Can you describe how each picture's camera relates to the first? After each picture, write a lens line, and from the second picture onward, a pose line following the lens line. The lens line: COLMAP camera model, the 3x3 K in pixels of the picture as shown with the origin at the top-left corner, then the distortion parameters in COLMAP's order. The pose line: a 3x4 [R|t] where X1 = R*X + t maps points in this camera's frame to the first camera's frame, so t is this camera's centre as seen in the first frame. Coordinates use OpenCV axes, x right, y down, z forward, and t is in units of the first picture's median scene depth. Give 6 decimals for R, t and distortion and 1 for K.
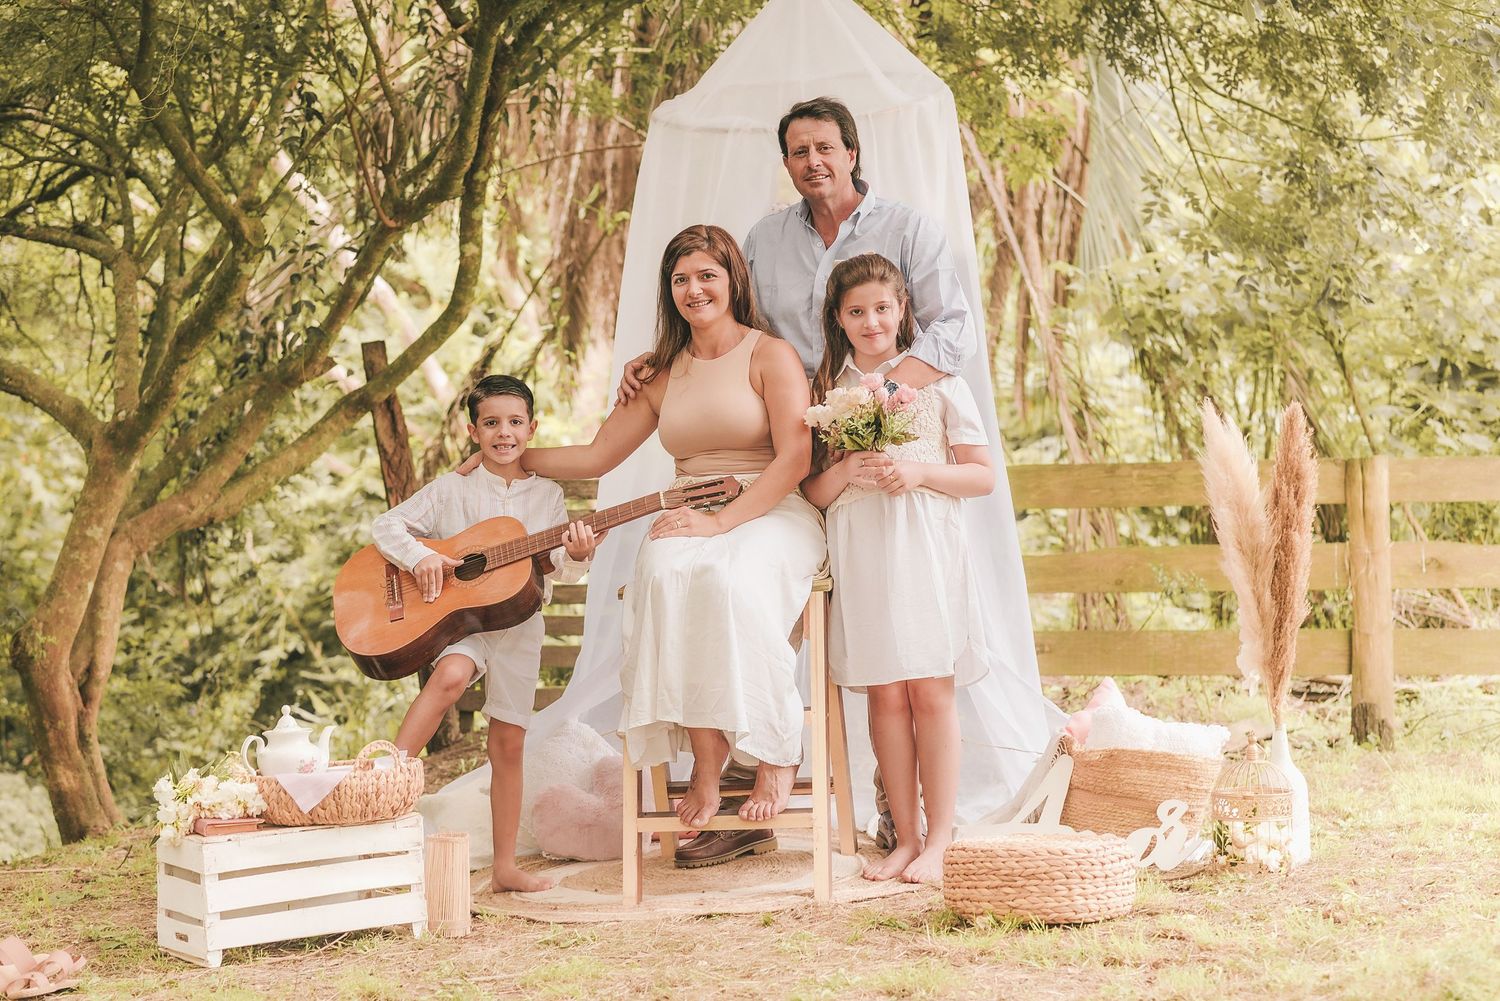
lens RADIAL K [[3673.2, 0, 750.0], [0, 3673.2, 500.5], [0, 0, 1]] dist [-0.769124, -0.038817]
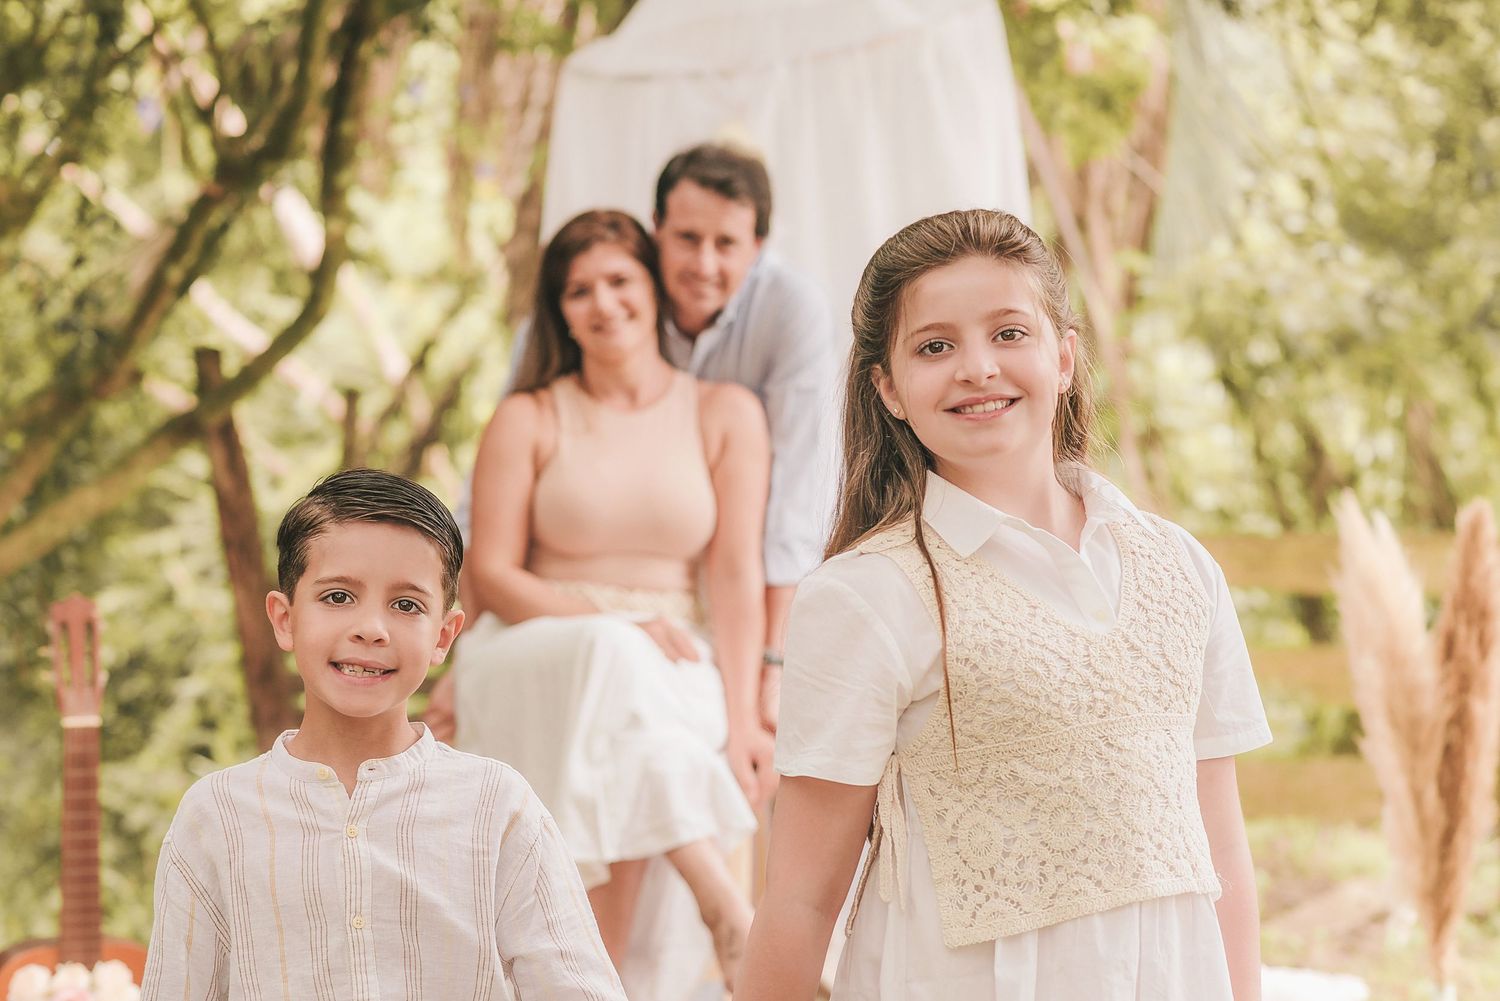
lens RADIAL K [[3685.0, 0, 750.0], [0, 3685.0, 500.5], [0, 0, 1]] dist [-0.013660, -0.131222]
pose [[0.999455, 0.028639, -0.016394, 0.018833], [-0.028520, 0.999566, 0.007437, -0.018350], [0.016600, -0.006965, 0.999838, 0.213651]]
